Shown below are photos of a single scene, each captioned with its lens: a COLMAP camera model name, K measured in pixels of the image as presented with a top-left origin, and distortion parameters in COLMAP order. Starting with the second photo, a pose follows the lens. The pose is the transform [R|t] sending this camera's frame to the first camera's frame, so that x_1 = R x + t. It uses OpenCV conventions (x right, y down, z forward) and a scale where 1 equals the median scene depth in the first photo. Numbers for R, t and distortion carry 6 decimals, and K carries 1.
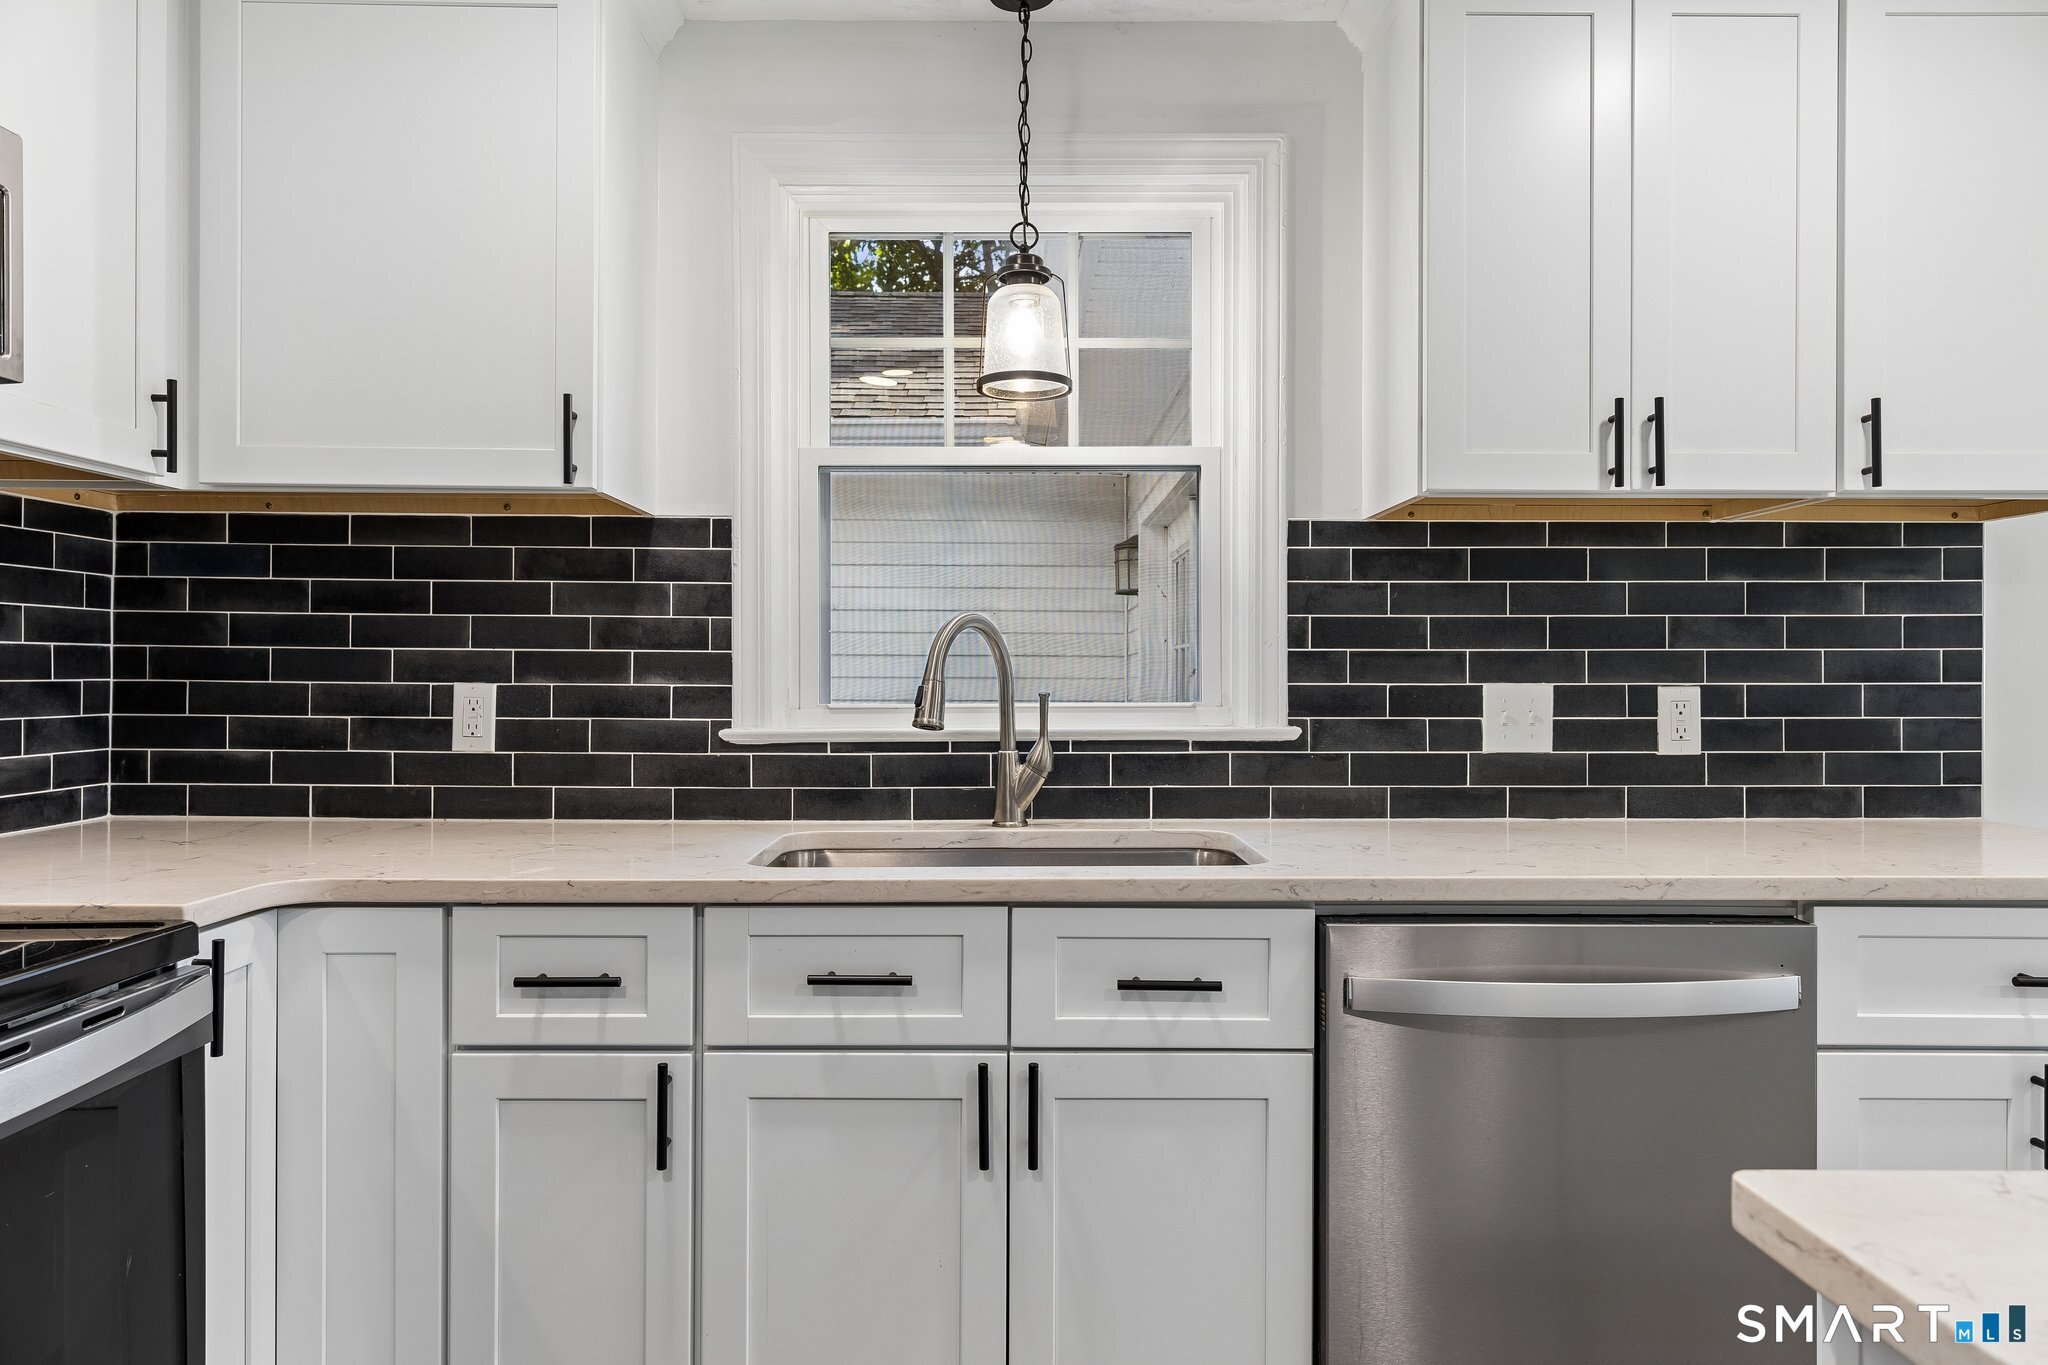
lens RADIAL K [[1347.2, 0, 1007.7], [0, 1347.2, 675.2], [0, 0, 1]] dist [0.005409, 0.001911]
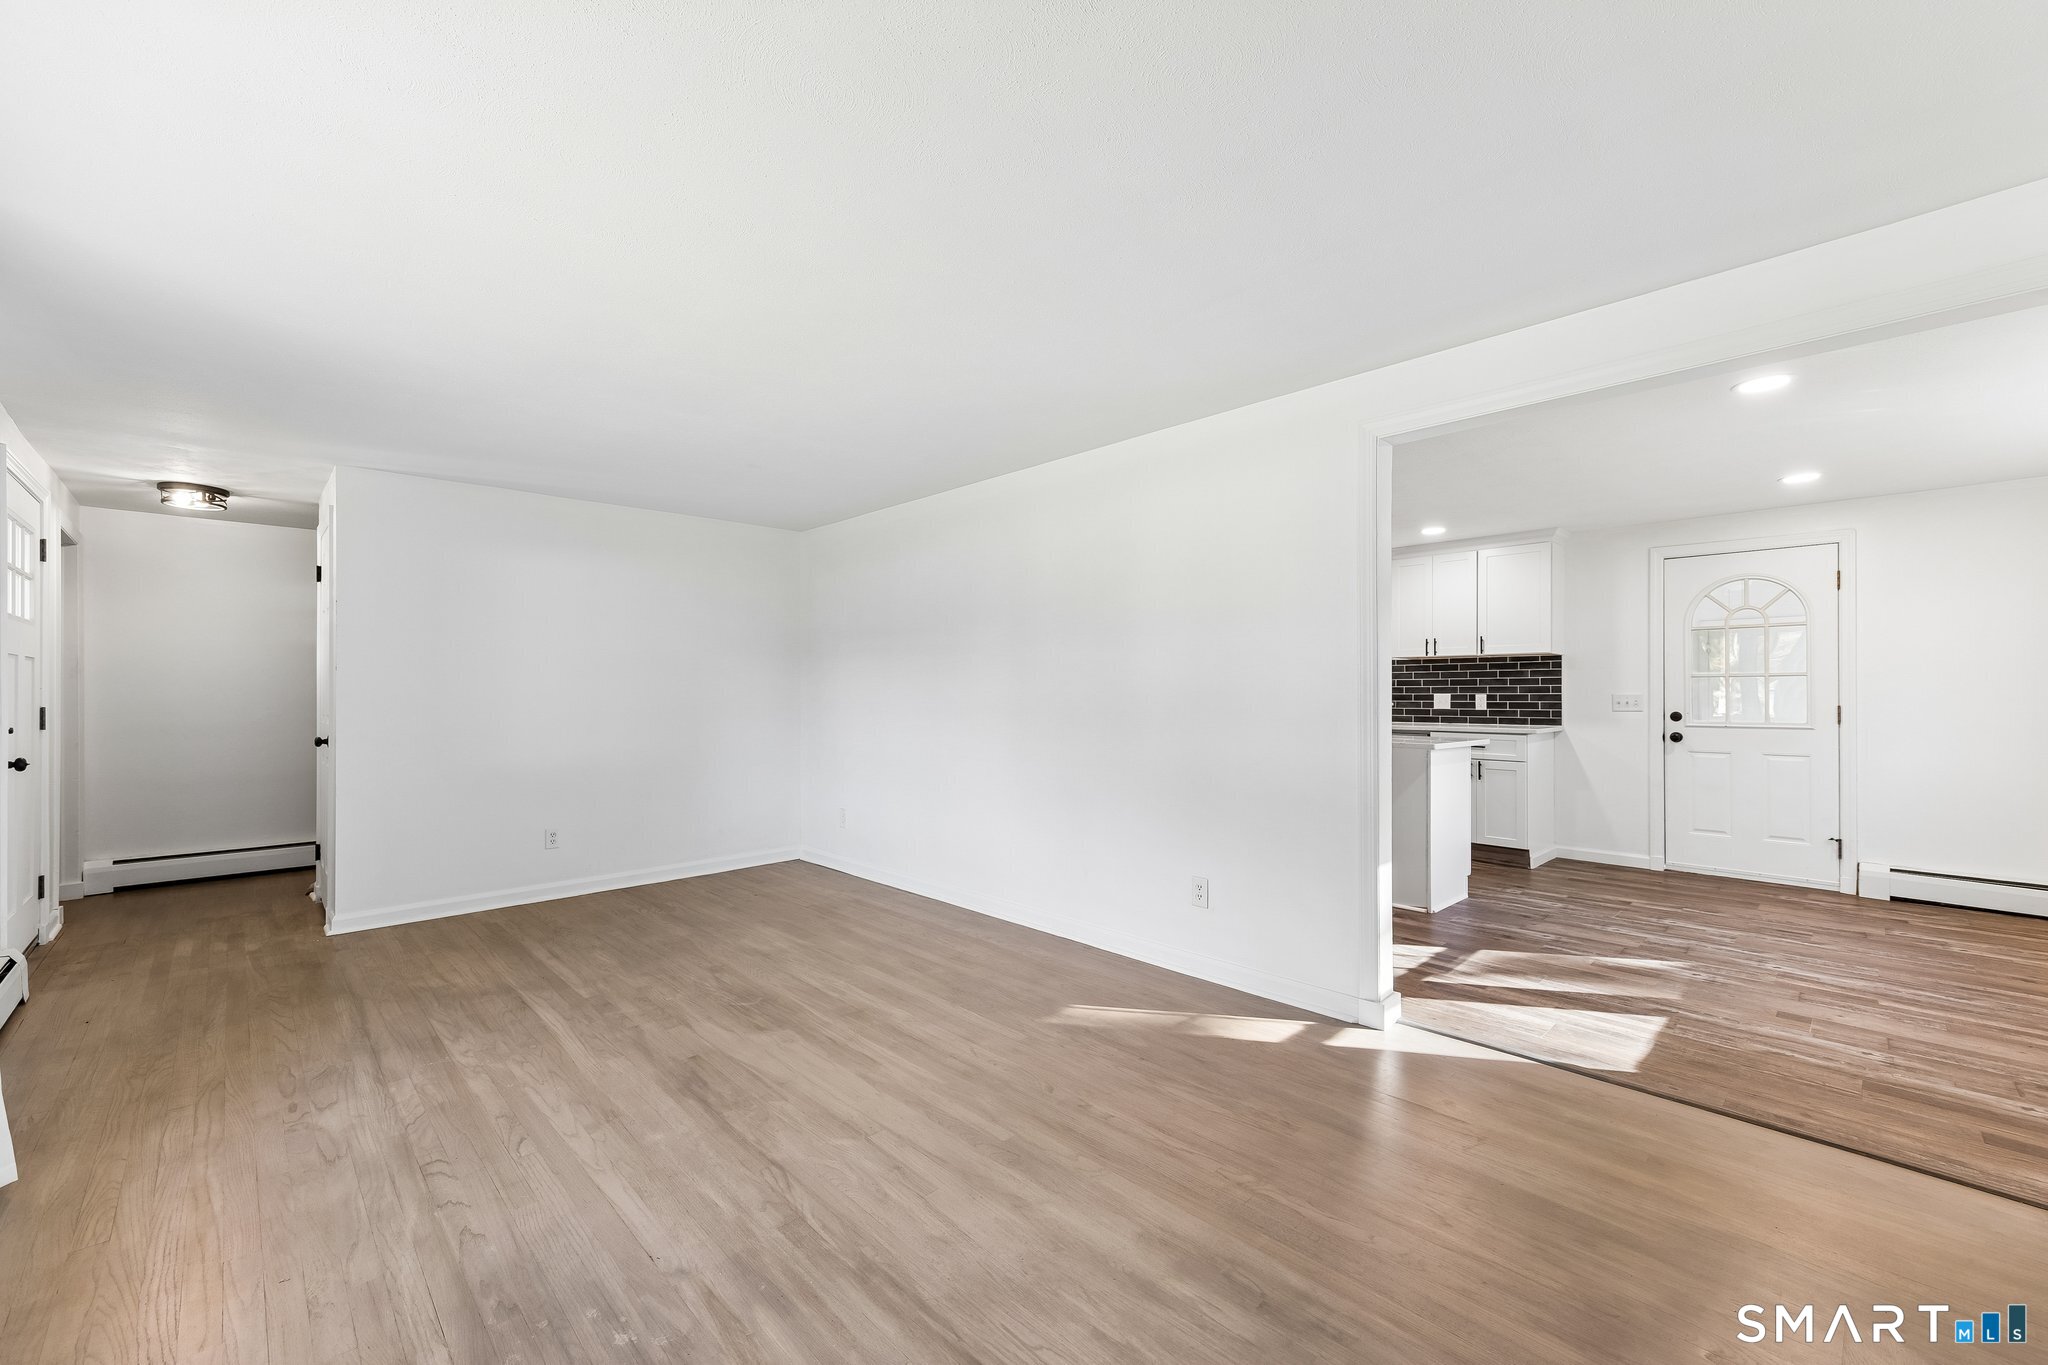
lens RADIAL K [[813.8, 0, 1013.6], [0, 813.8, 692.2], [0, 0, 1]] dist [0.000385, -0.000199]
pose [[0.677069, -0.002772, -0.735915, 1.432922], [-0.000428, 0.999991, -0.004161, 0.012813], [0.735920, 0.003133, 0.677061, -1.955951]]
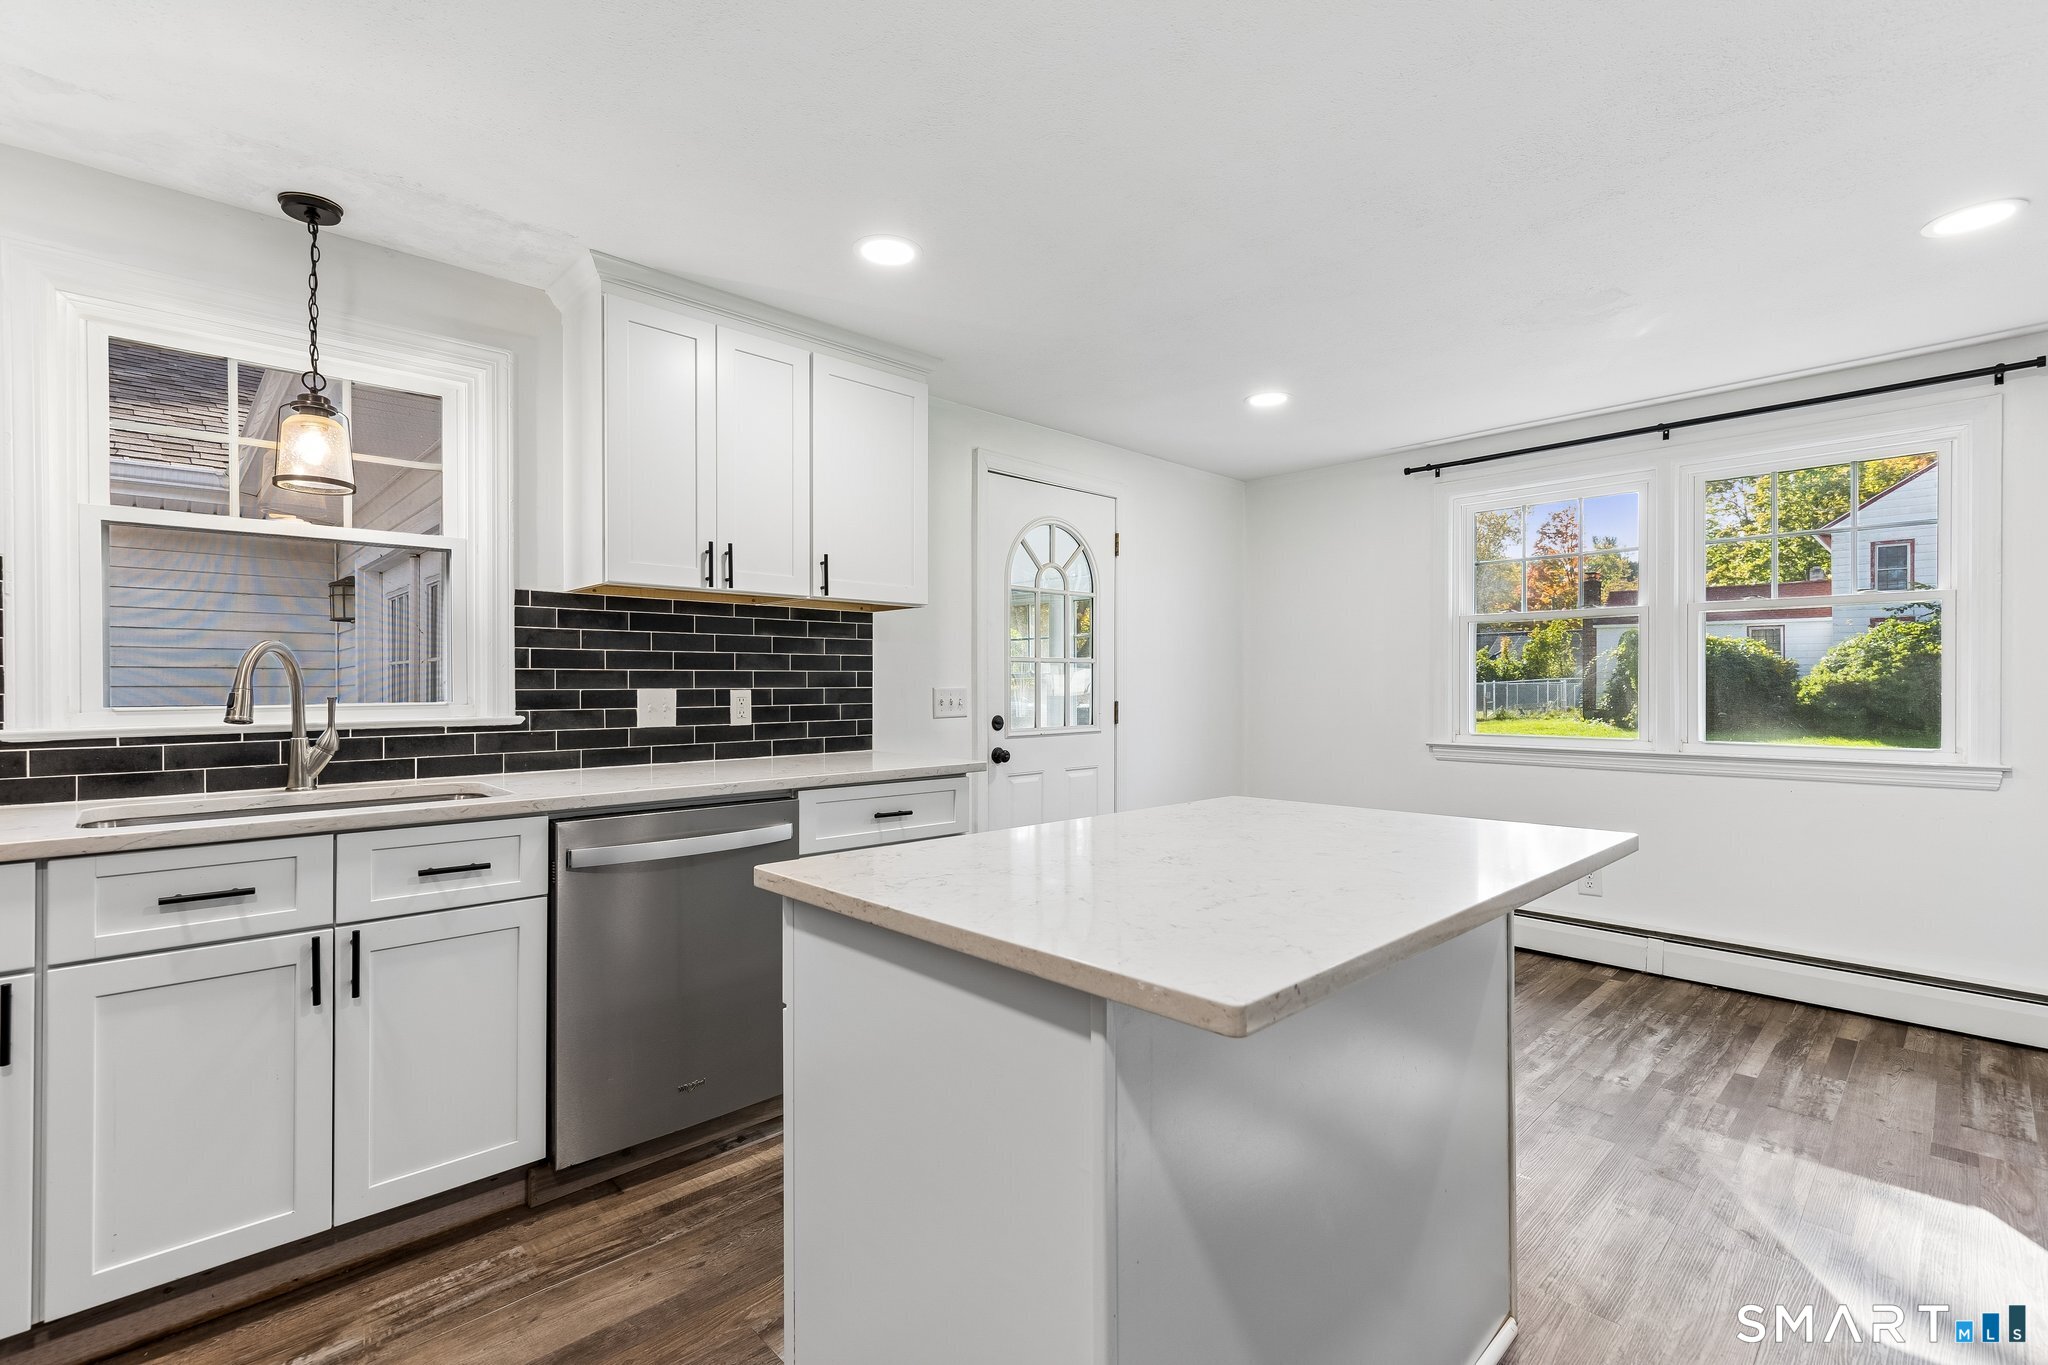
lens RADIAL K [[917.6, 0, 1025.2], [0, 917.6, 685.8], [0, 0, 1]] dist [0.005699, 0.000482]
pose [[0.726280, -0.003493, 0.687390, -0.108254], [0.001348, 0.999992, 0.003657, -0.001559], [-0.687397, -0.001730, 0.726280, -0.230748]]
